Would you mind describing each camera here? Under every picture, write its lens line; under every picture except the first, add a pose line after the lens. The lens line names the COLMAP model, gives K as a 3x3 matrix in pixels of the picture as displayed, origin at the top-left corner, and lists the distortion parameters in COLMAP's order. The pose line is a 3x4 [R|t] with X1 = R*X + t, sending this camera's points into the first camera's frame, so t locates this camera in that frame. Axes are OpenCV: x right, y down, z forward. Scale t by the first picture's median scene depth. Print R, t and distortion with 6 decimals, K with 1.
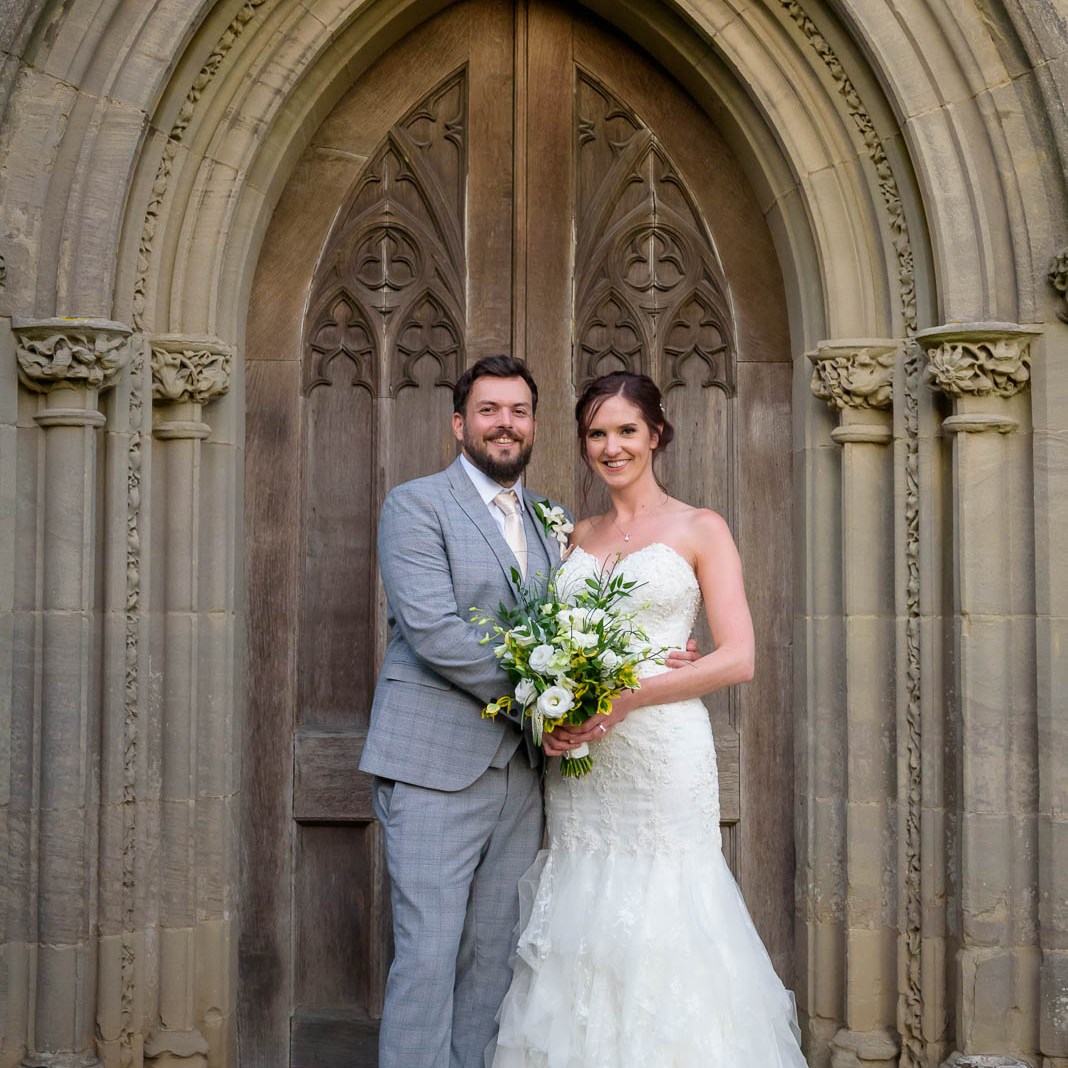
lens RADIAL K [[2974.5, 0, 584.2], [0, 2974.5, 534.0], [0, 0, 1]] dist [-0.046792, 0.474315]
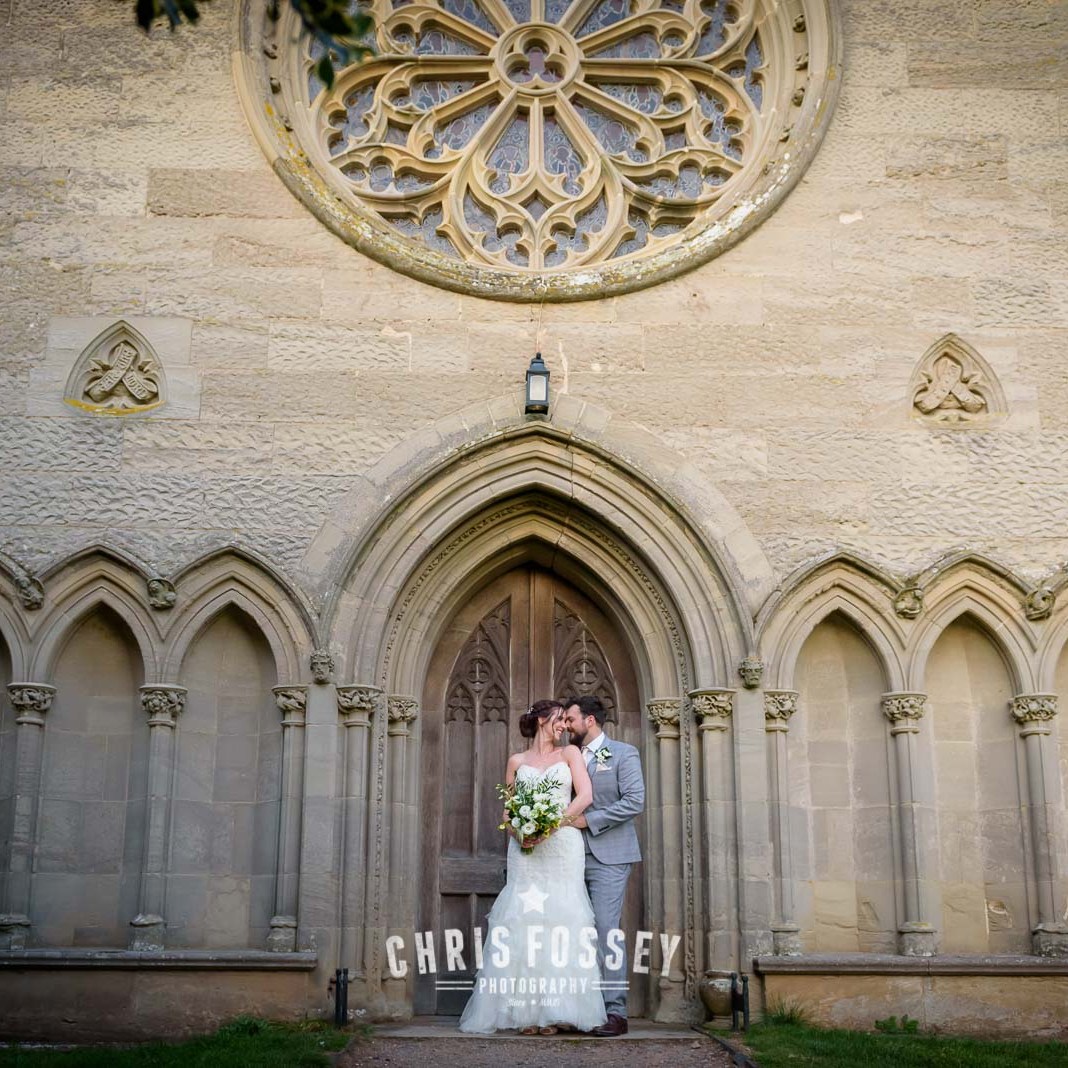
lens RADIAL K [[2974.5, 0, 584.2], [0, 2974.5, 534.0], [0, 0, 1]] dist [-0.046792, 0.474315]
pose [[0.999619, 0.002798, 0.027475, -0.047983], [0.004836, 0.961752, -0.273878, 0.497488], [-0.027191, 0.273906, 0.961372, -1.485394]]
